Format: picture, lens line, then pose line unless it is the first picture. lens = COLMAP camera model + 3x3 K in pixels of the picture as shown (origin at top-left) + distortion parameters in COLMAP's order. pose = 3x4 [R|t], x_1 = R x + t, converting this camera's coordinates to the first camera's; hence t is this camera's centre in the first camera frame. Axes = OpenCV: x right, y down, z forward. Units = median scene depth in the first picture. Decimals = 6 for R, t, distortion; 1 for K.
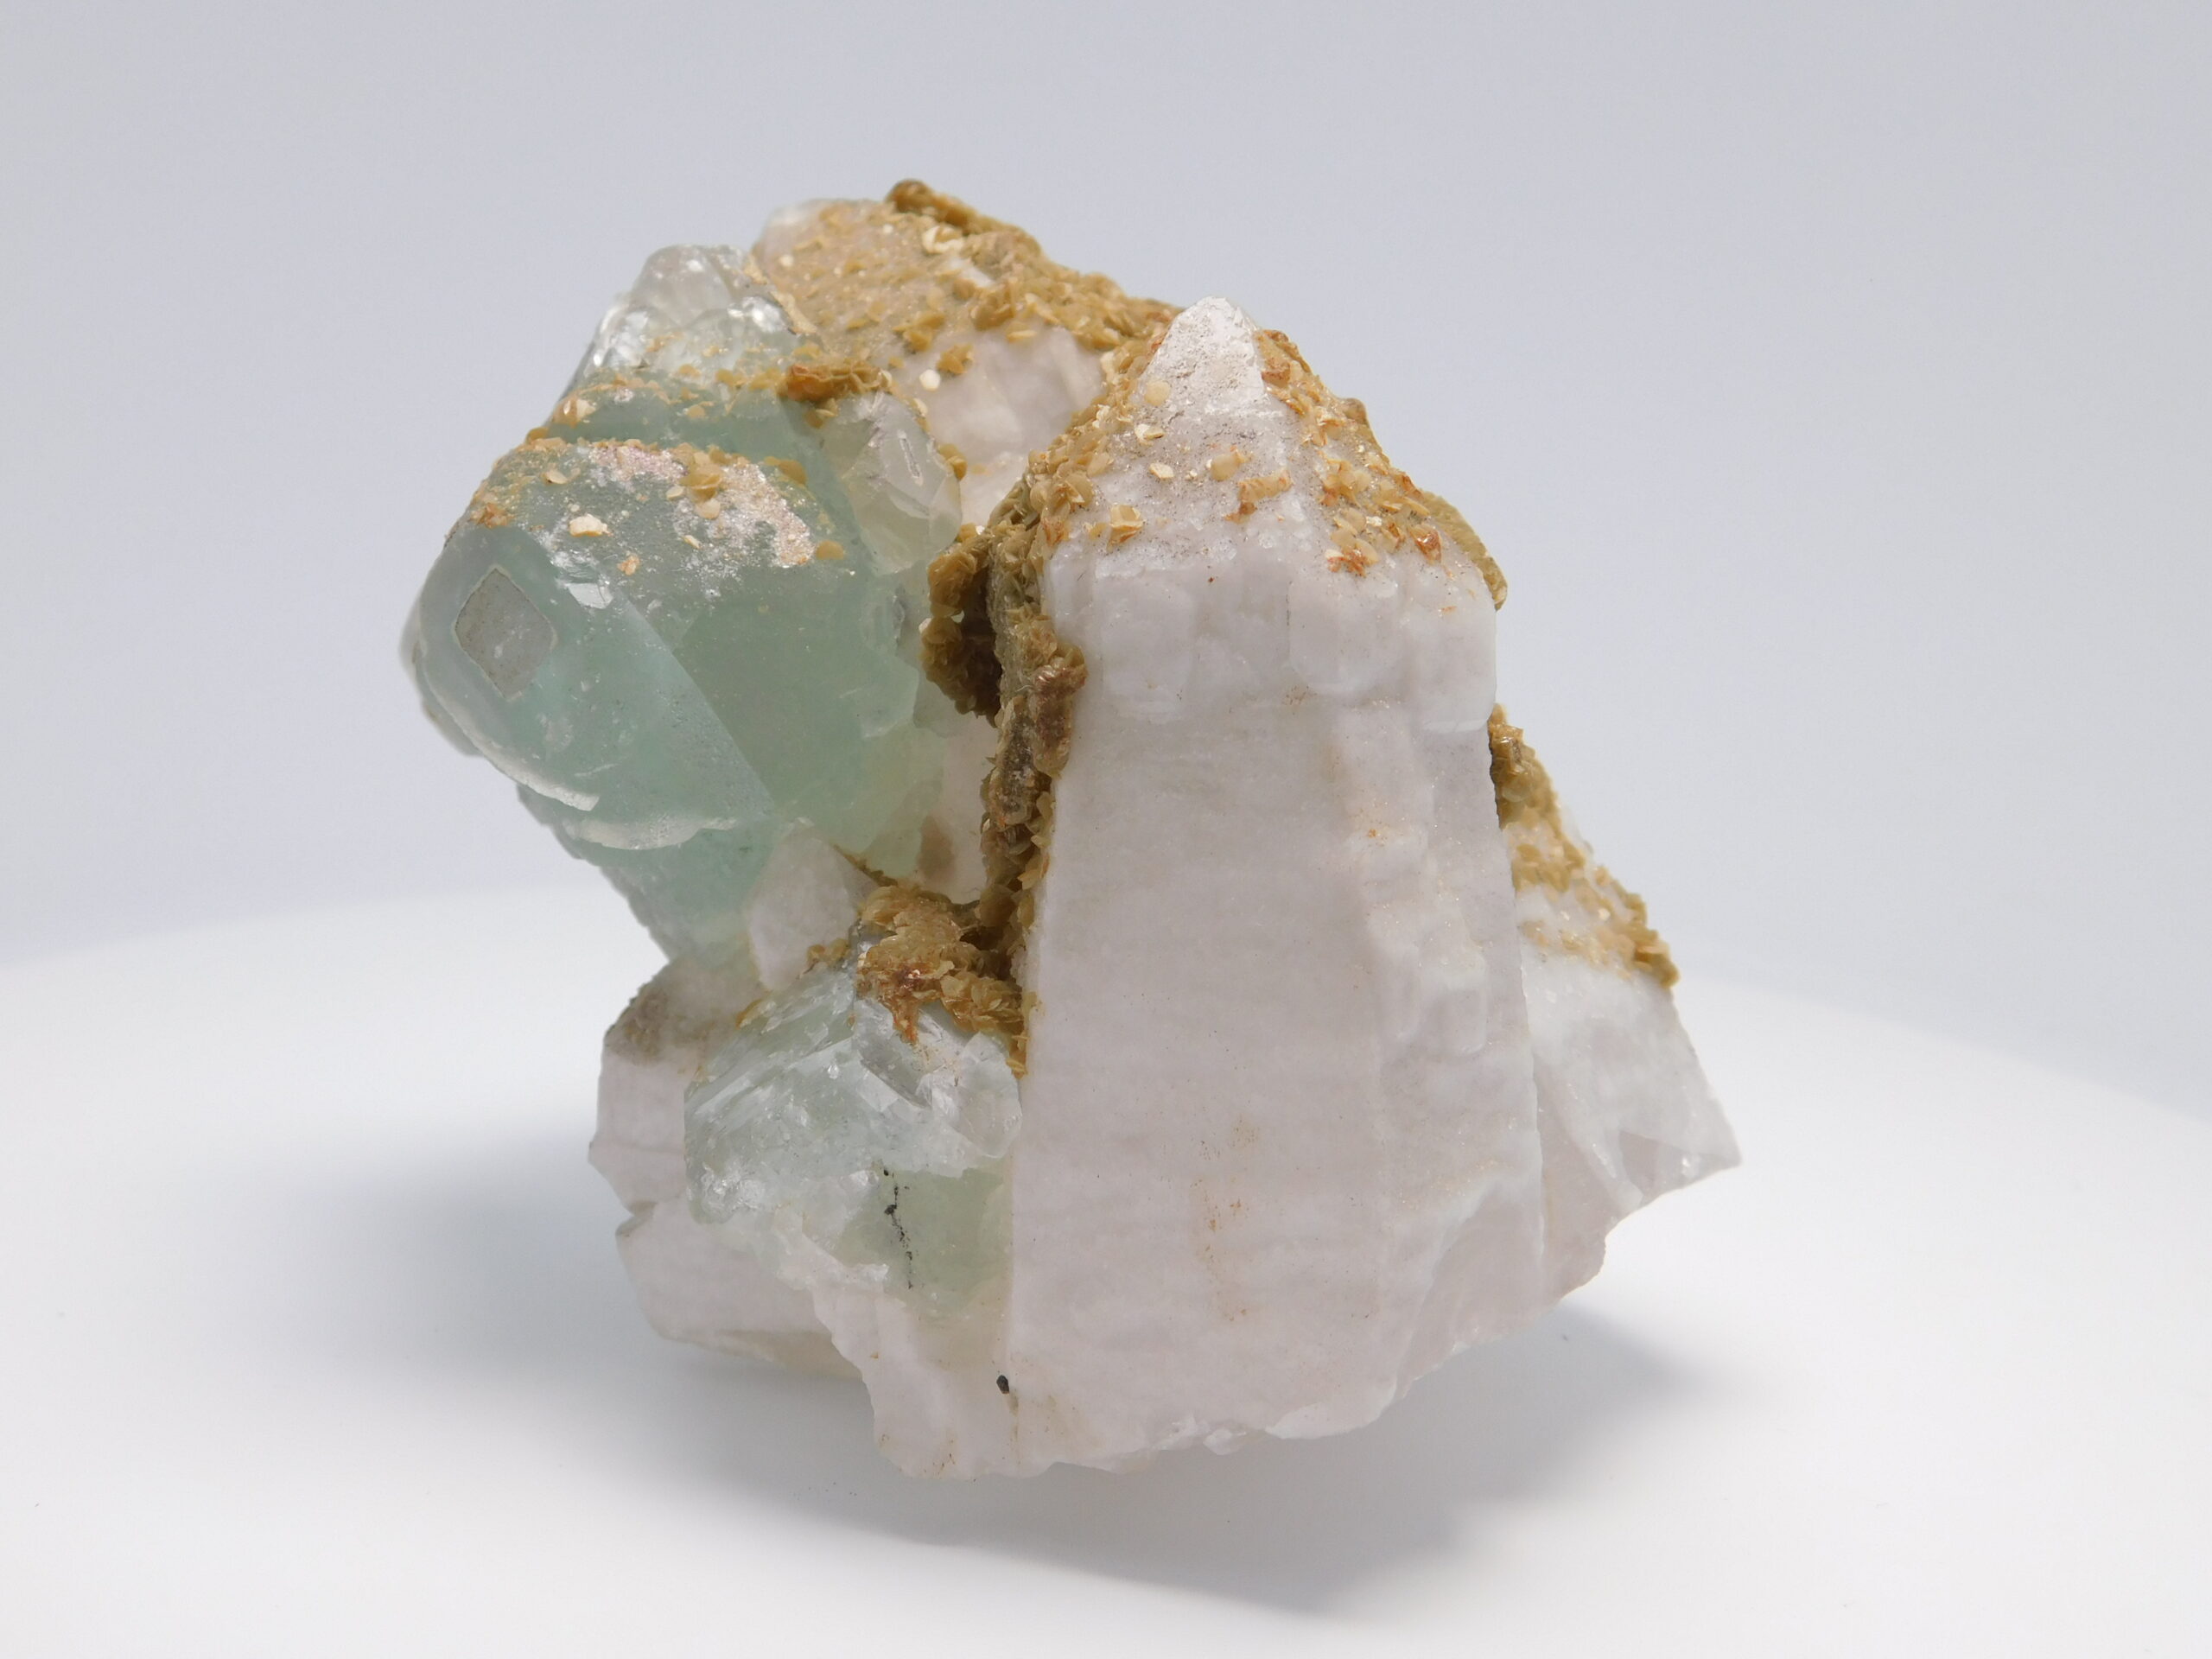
lens RADIAL K [[2922.9, 0, 1088.6], [0, 2922.9, 819.6], [0, 0, 1]] dist [-0.059237, 0.000000]
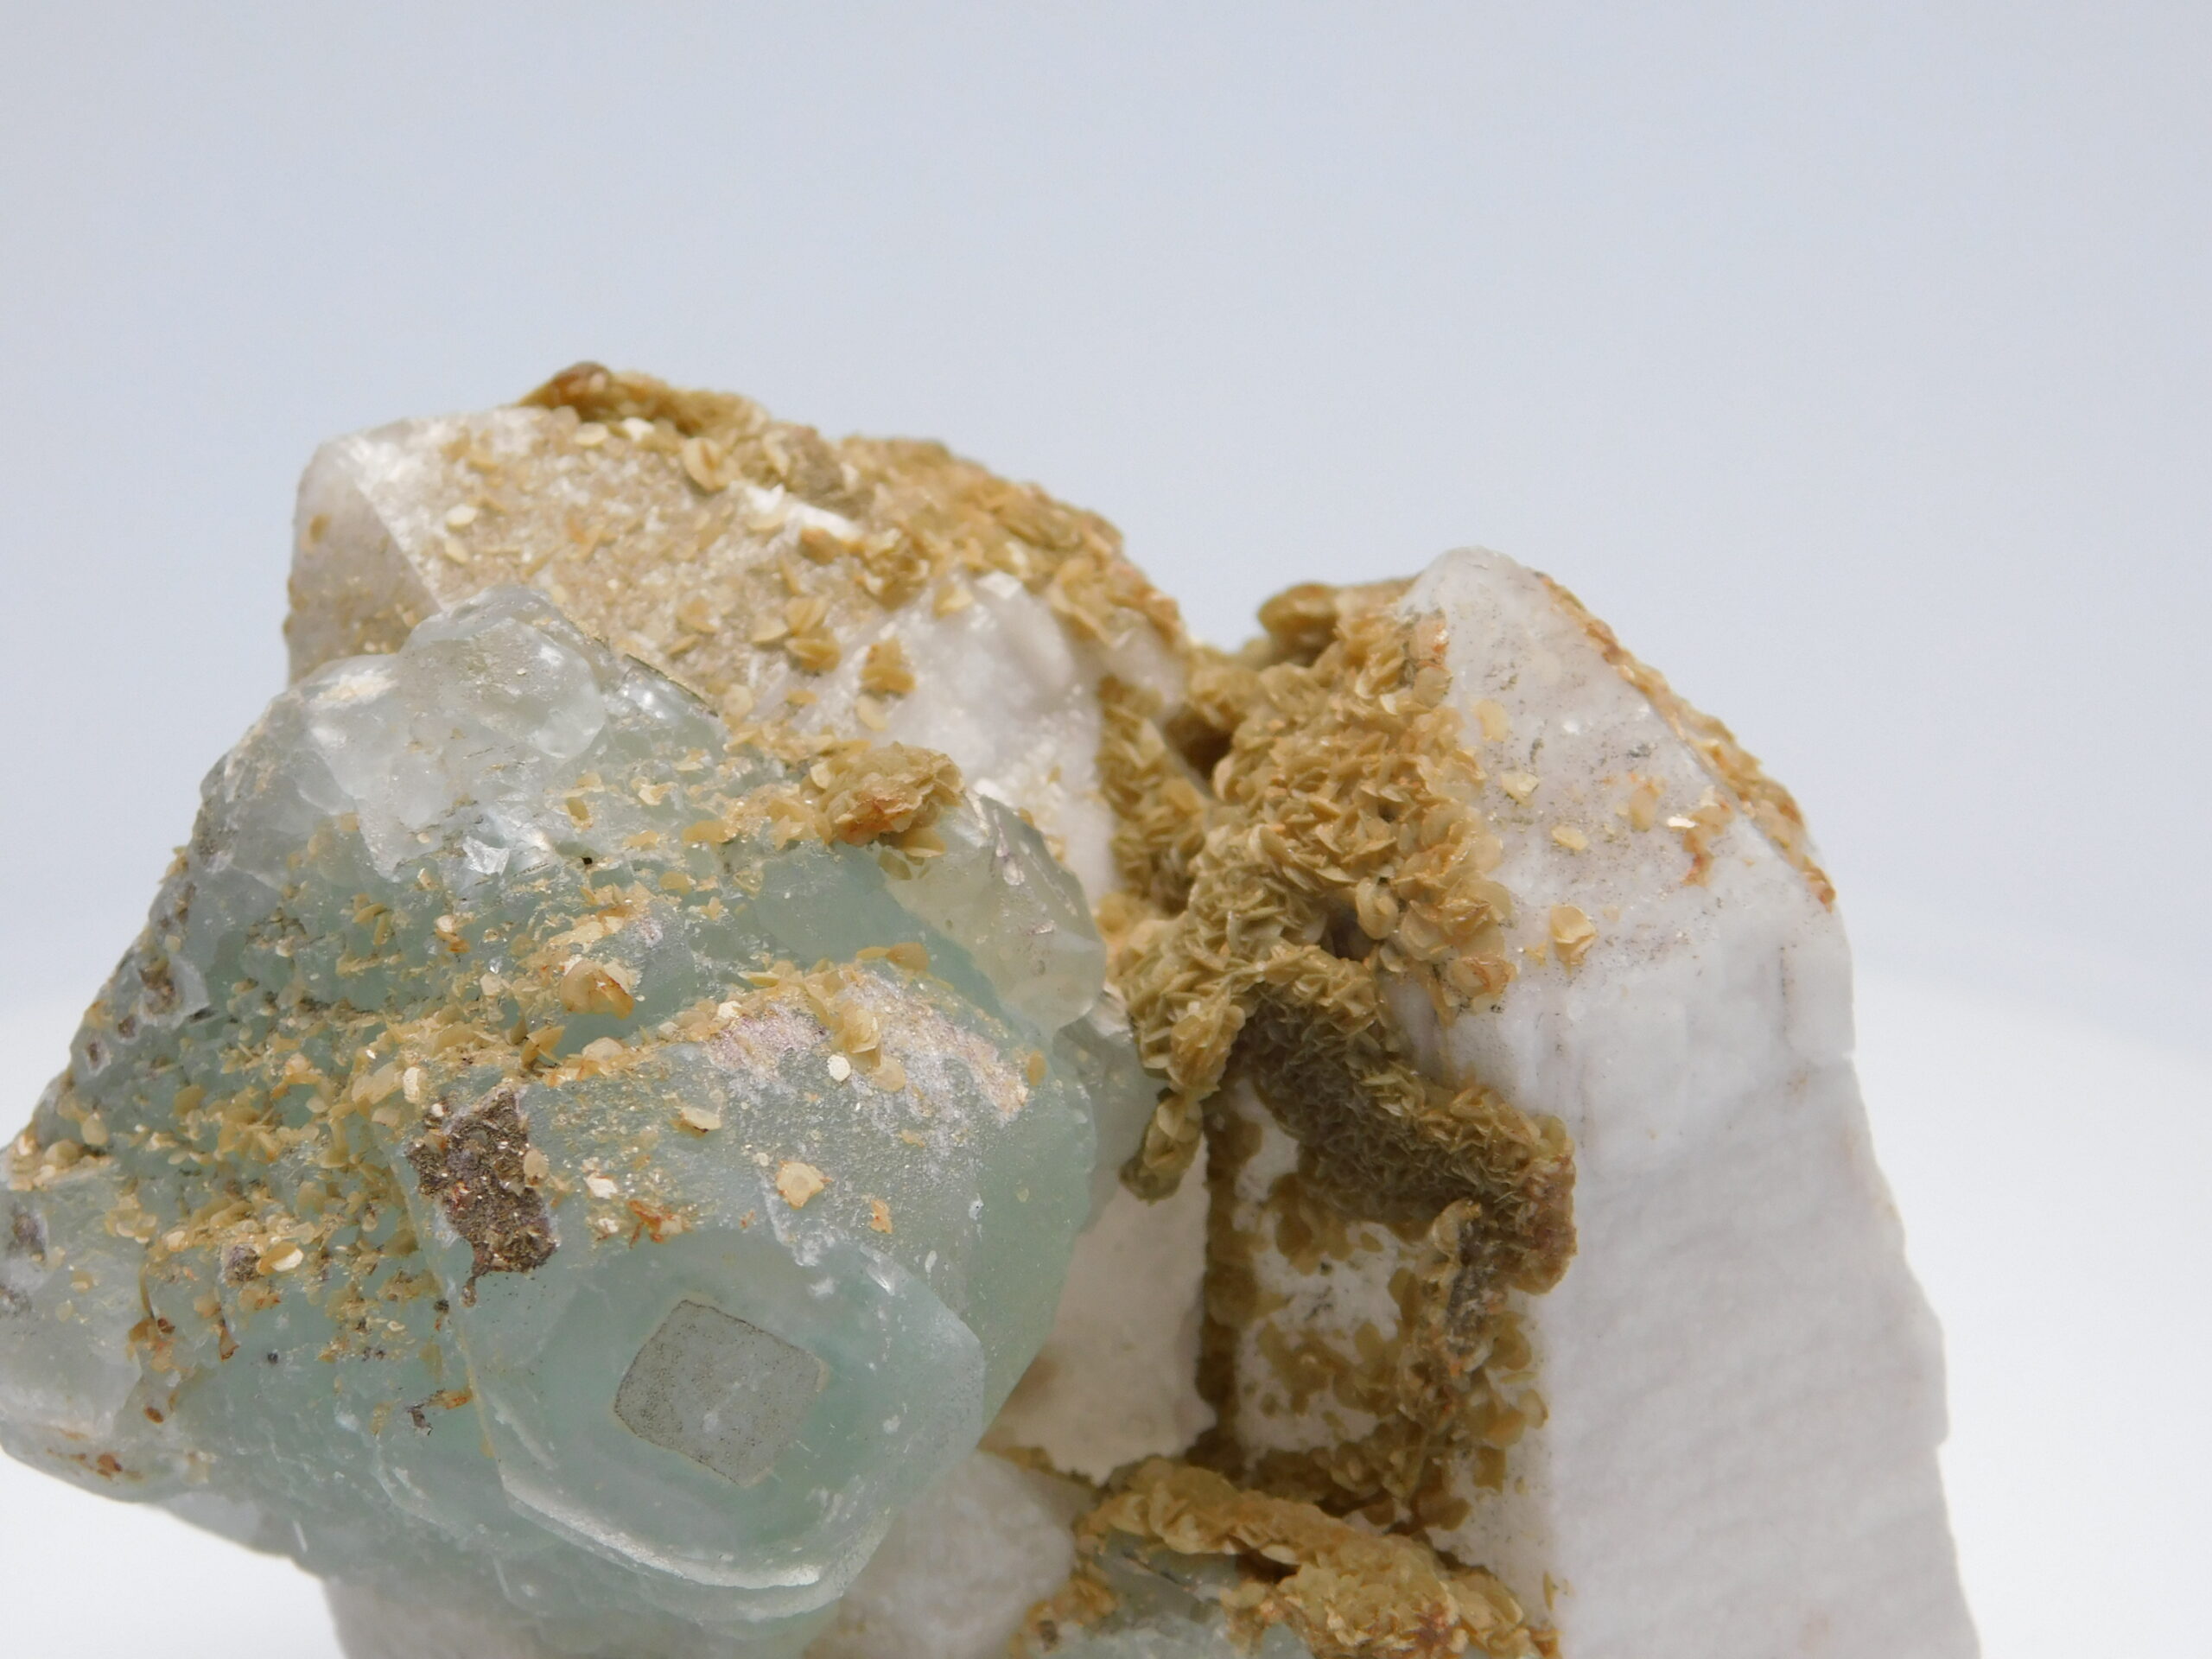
lens RADIAL K [[4374.3, 0, 1098.3], [0, 4374.3, 807.6], [0, 0, 1]] dist [-0.152560, 0.000000]
pose [[0.706940, -0.321601, 0.629927, -0.680046], [0.196521, 0.944888, 0.261852, -0.402584], [-0.679422, -0.061320, 0.731181, 0.290073]]
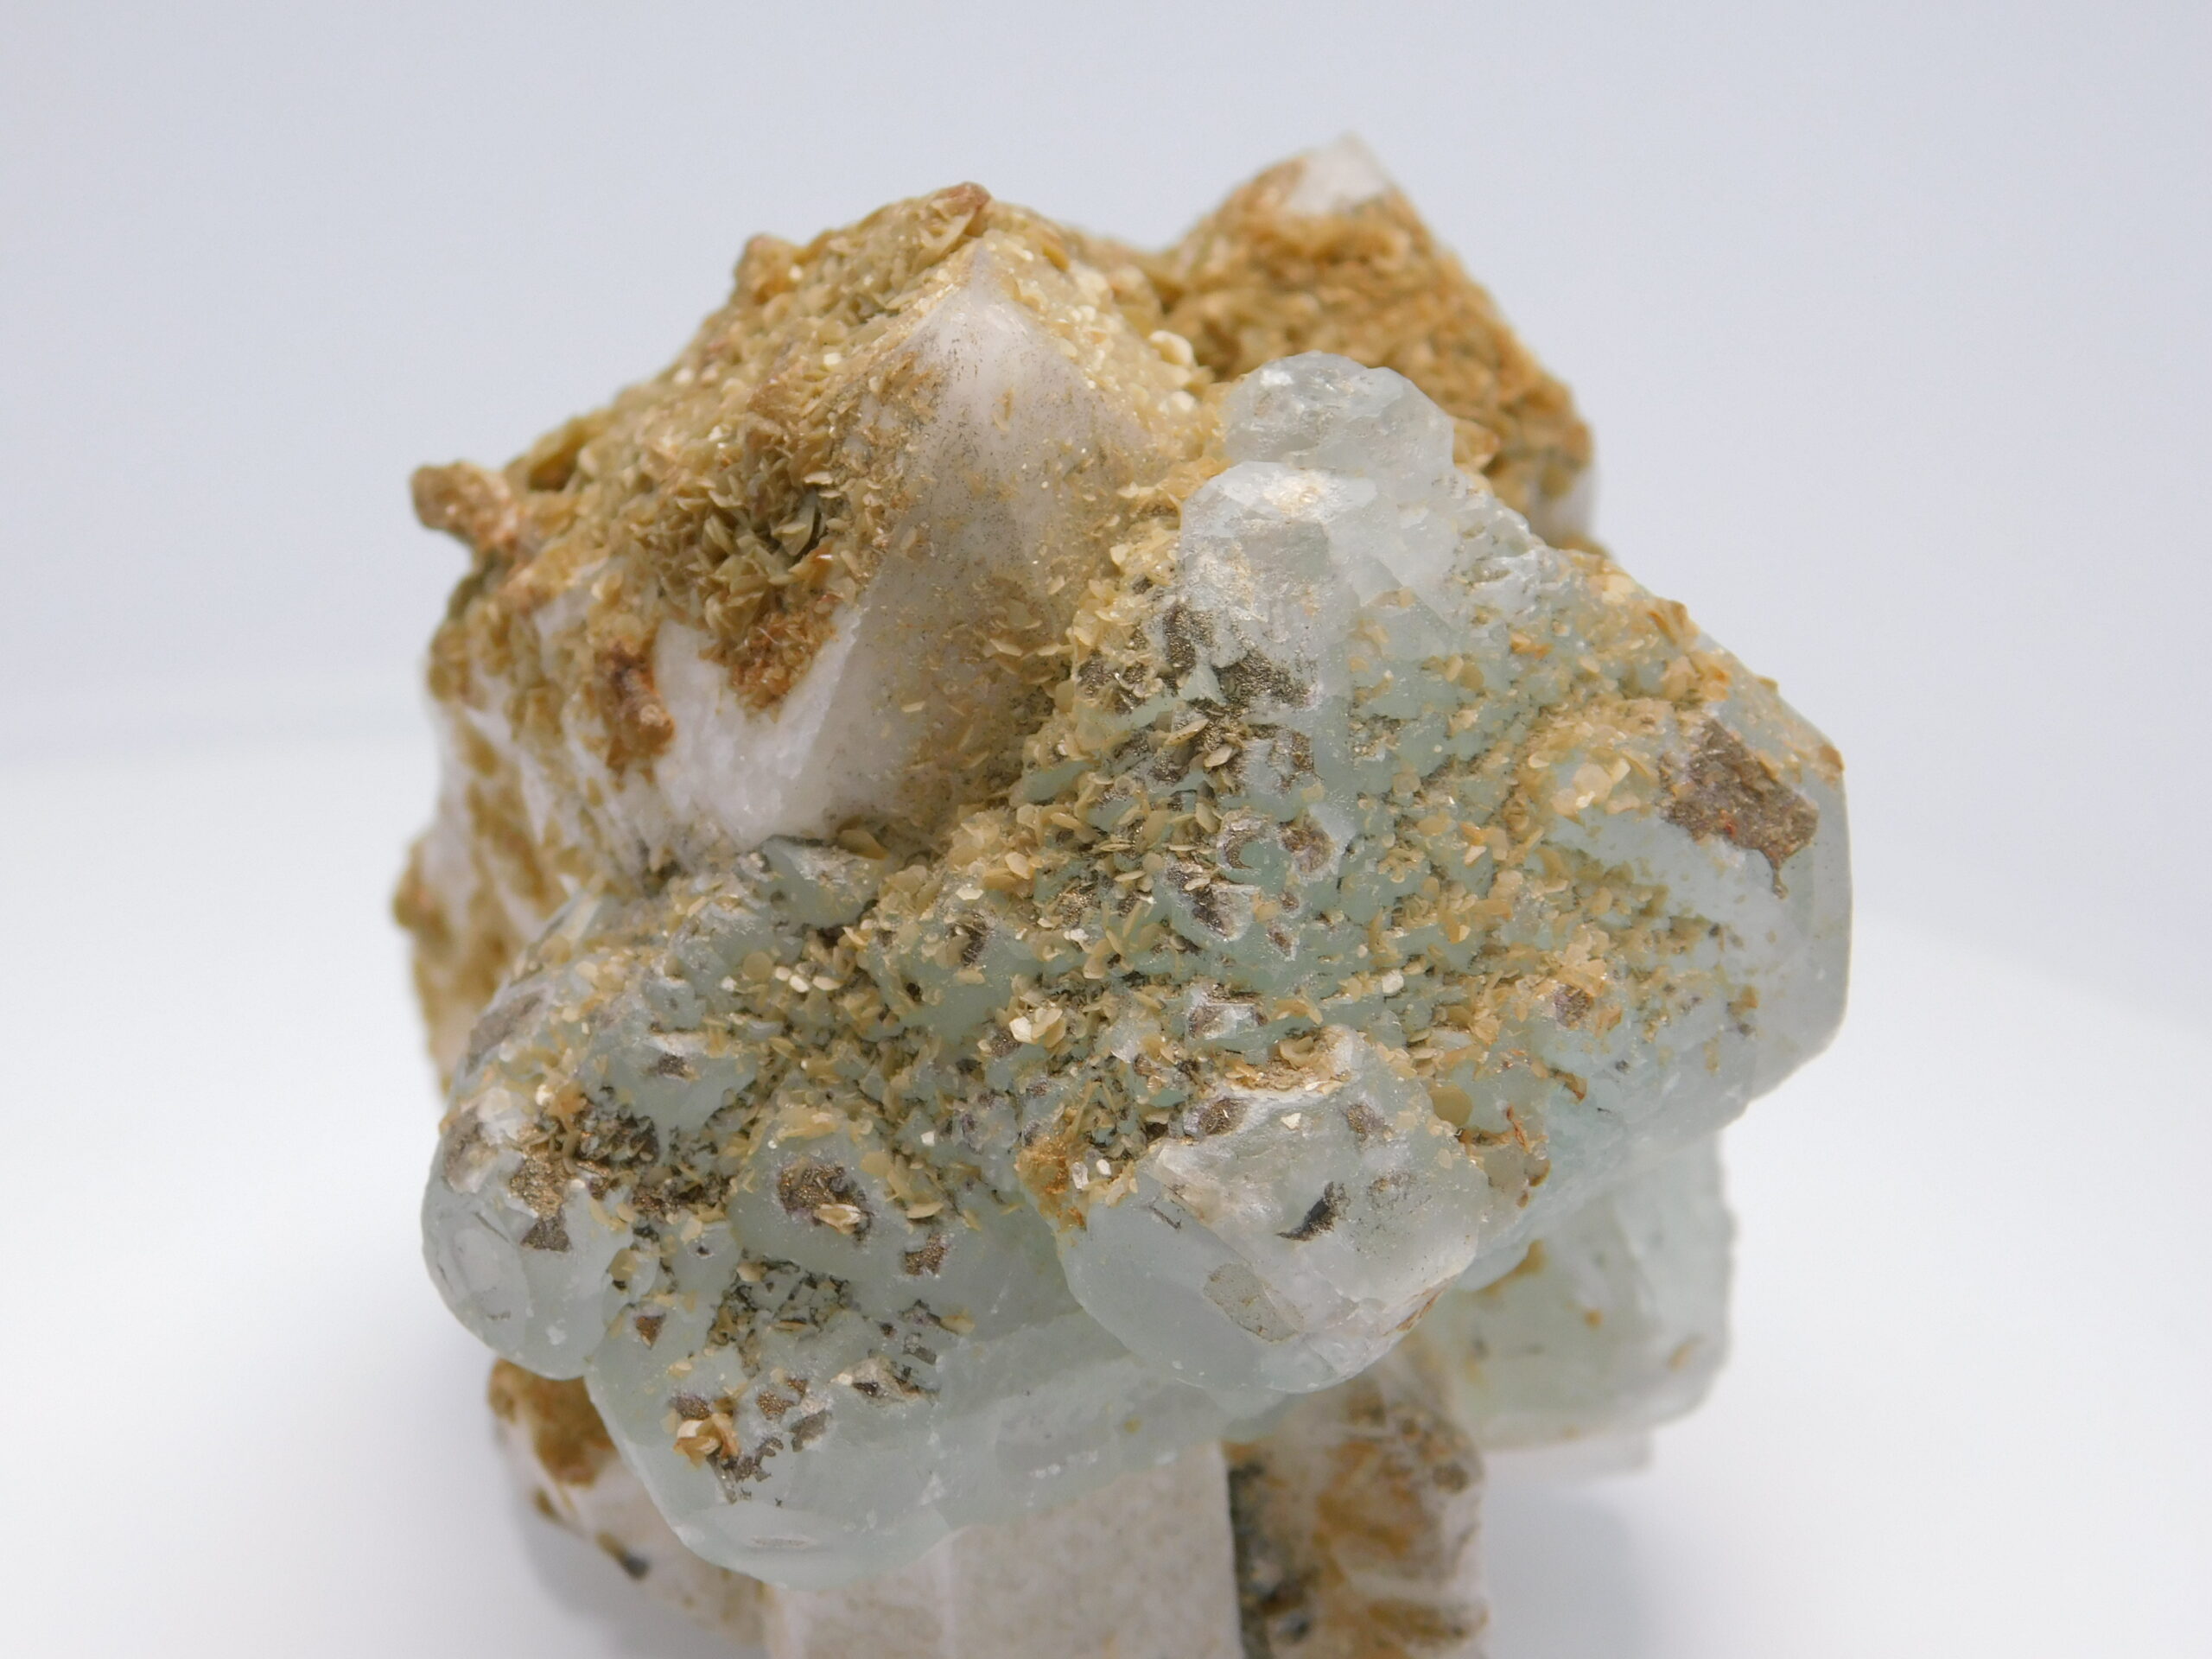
lens RADIAL K [[5383.2, 0, 1108.1], [0, 5383.2, 823.5], [0, 0, 1]] dist [-0.216898, 0.000000]
pose [[-0.489868, -0.409691, 0.769534, -1.124611], [0.093460, 0.852933, 0.513586, -0.773459], [-0.866772, 0.323510, -0.379535, 1.654573]]
